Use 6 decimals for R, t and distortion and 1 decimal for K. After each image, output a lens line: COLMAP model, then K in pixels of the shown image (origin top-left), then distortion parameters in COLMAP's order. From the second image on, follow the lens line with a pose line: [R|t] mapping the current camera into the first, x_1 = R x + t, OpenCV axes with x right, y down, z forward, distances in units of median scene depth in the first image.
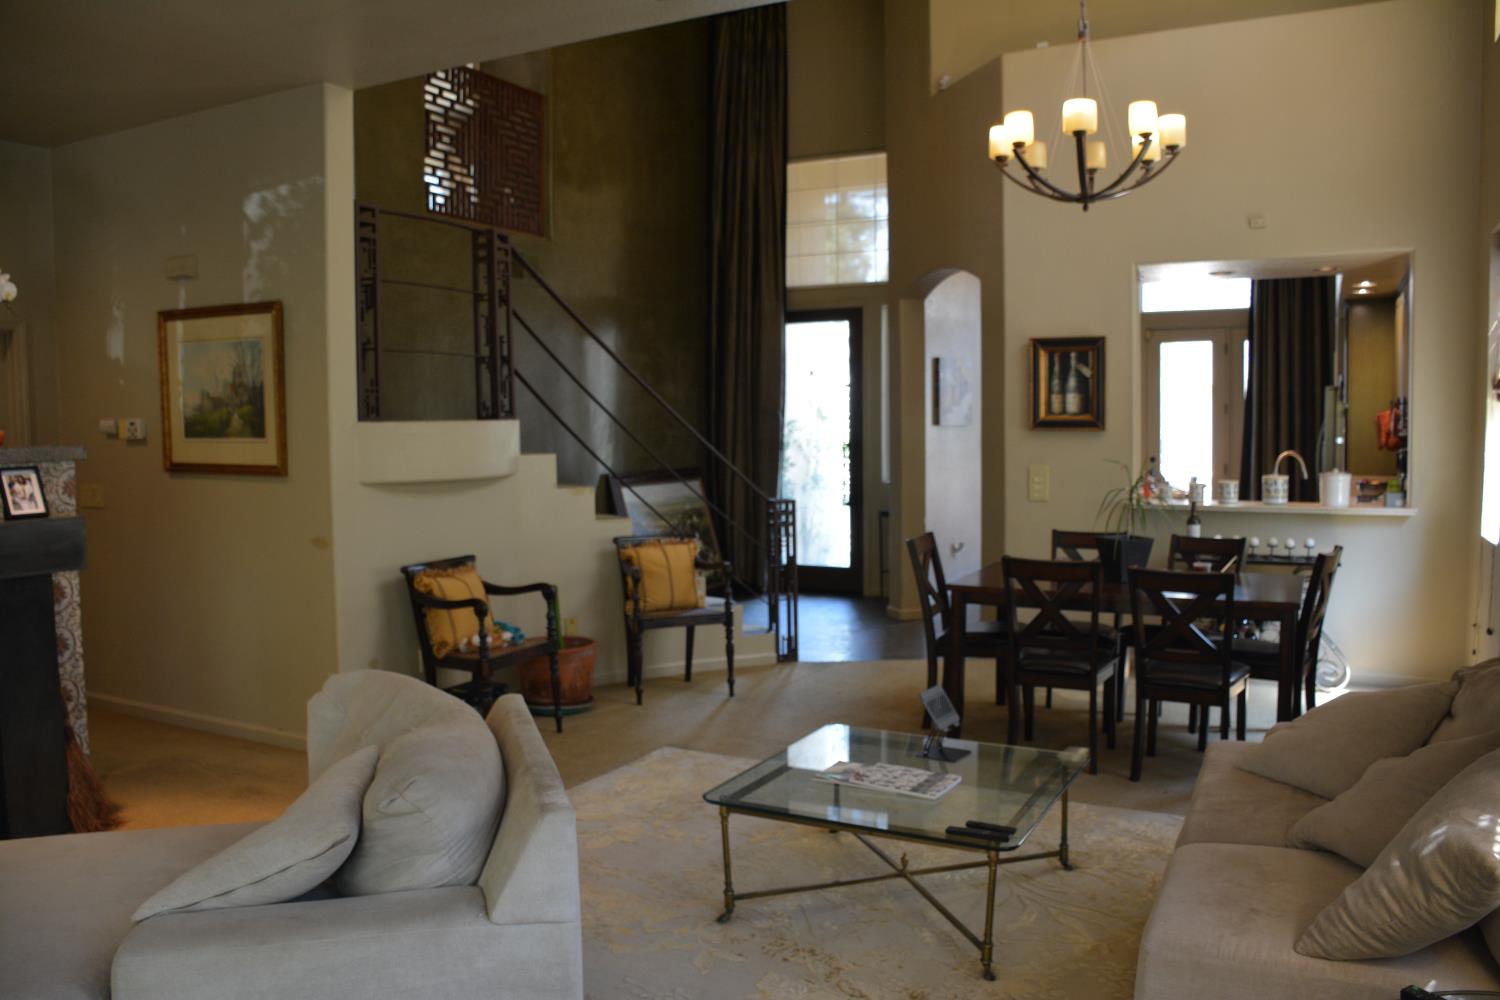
lens RADIAL K [[1164.5, 0, 744.0], [0, 1164.5, 510.0], [0, 0, 1]] dist [-0.151844, 0.098474]
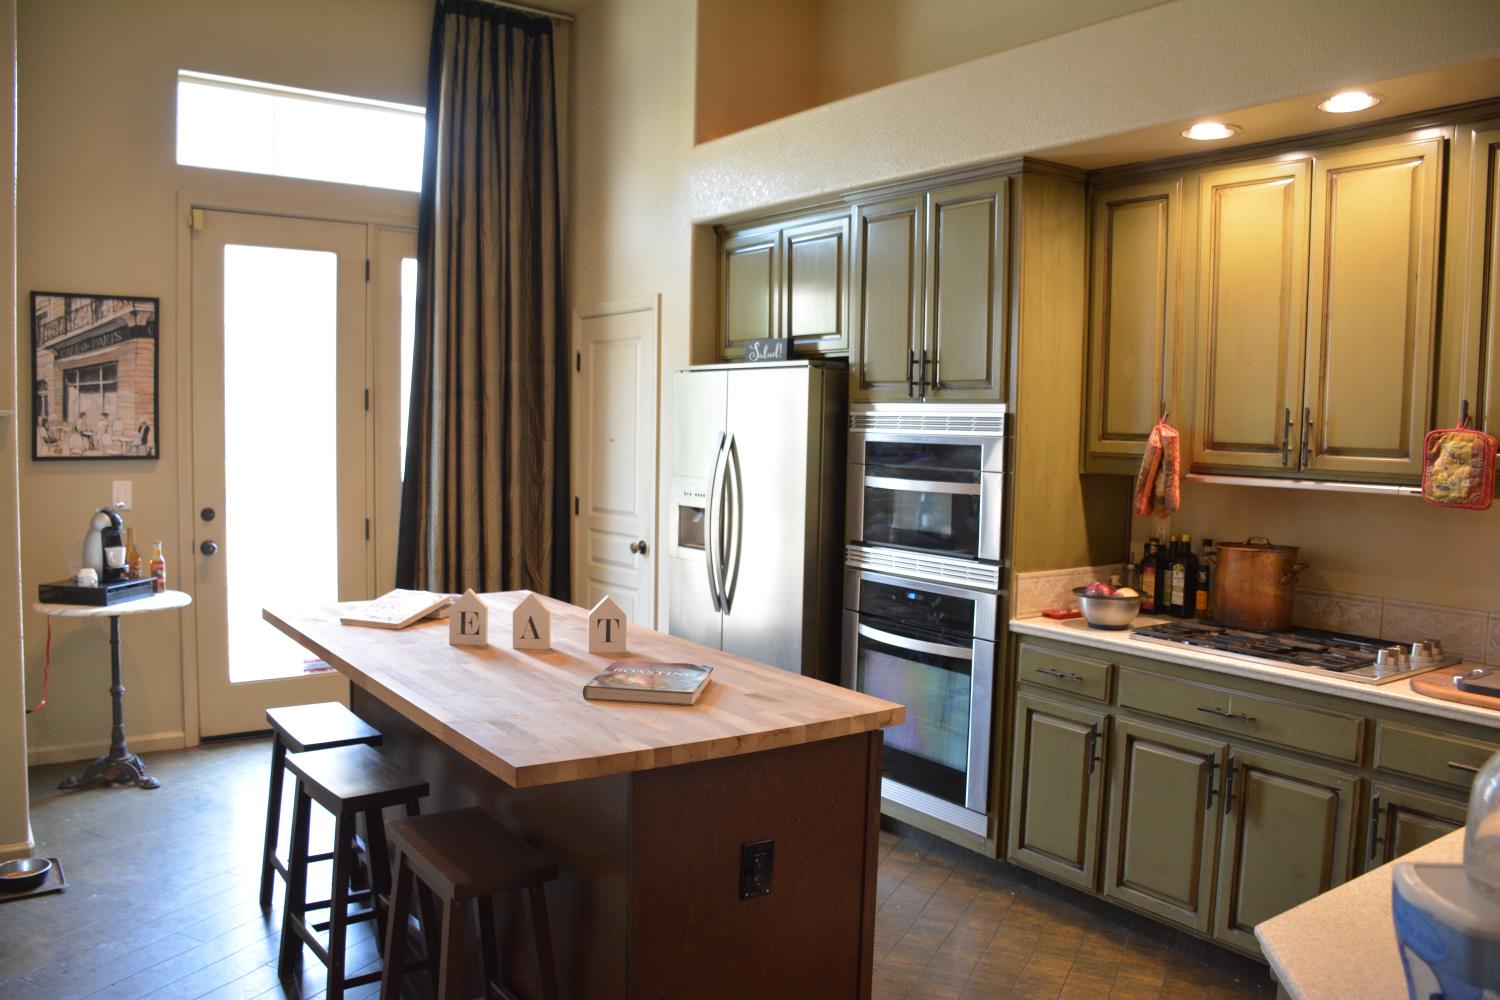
lens RADIAL K [[1164.5, 0, 738.4], [0, 1164.5, 504.6], [0, 0, 1]] dist [-0.151844, 0.098474]
pose [[0.454451, -0.038823, 0.889925, 0.139909], [0.038420, 0.998974, 0.023960, -0.099061], [-0.889943, 0.023302, 0.455477, 1.243103]]
